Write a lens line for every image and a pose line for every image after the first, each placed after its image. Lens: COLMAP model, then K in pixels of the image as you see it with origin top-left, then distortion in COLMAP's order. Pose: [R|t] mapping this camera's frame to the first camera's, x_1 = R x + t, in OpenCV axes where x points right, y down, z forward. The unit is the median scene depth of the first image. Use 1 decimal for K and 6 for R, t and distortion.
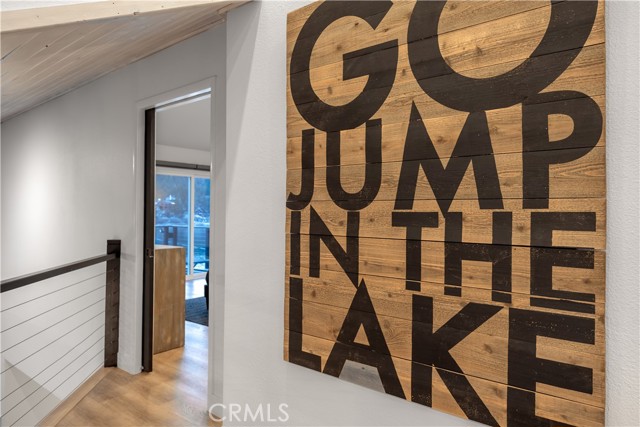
lens RADIAL K [[423.7, 0, 319.5], [0, 423.7, 213.7], [0, 0, 1]] dist [-0.000899, -0.000067]
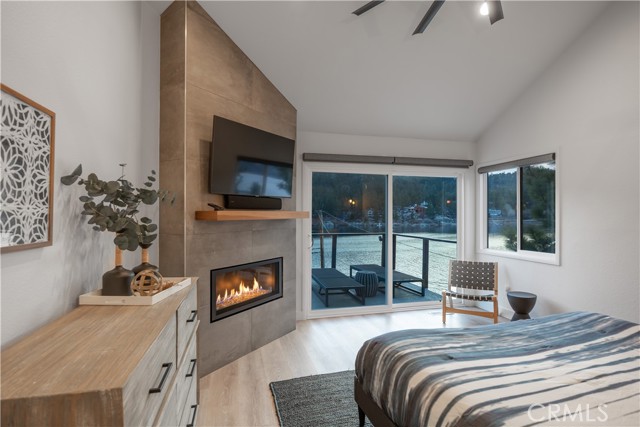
lens RADIAL K [[339.9, 0, 323.1], [0, 339.9, 215.8], [0, 0, 1]] dist [-0.013451, -0.000523]
pose [[0.808468, -0.003134, -0.588531, -0.045372], [0.003193, 0.999994, -0.000939, -0.014217], [0.588531, -0.001120, 0.808474, 0.451370]]
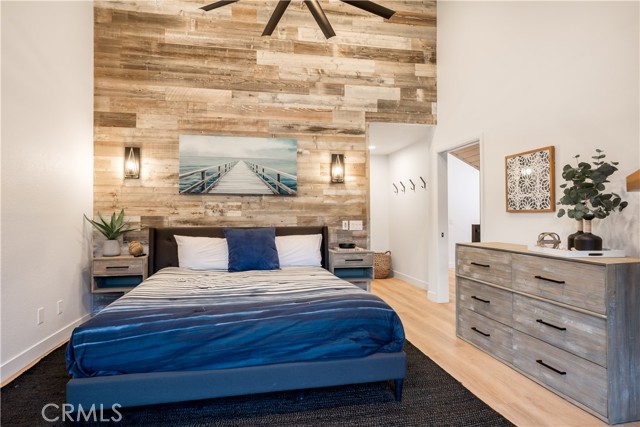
lens RADIAL K [[363.5, 0, 319.8], [0, 363.5, 214.5], [0, 0, 1]] dist [0.000738, 0.000056]
pose [[-0.761618, 0.002510, 0.648022, -0.319560], [0.001573, 0.999997, -0.002024, 0.003909], [-0.648025, -0.000522, -0.761619, 0.953775]]
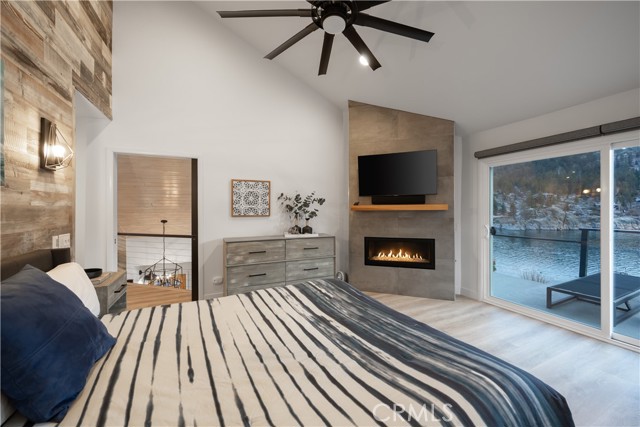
lens RADIAL K [[254.4, 0, 324.4], [0, 254.4, 210.2], [0, 0, 1]] dist [-0.001149, -0.000007]
pose [[-0.434803, 0.002818, -0.900521, 0.138987], [0.001732, 0.999996, 0.002293, -0.012255], [0.900524, -0.000562, -0.434806, 0.819130]]
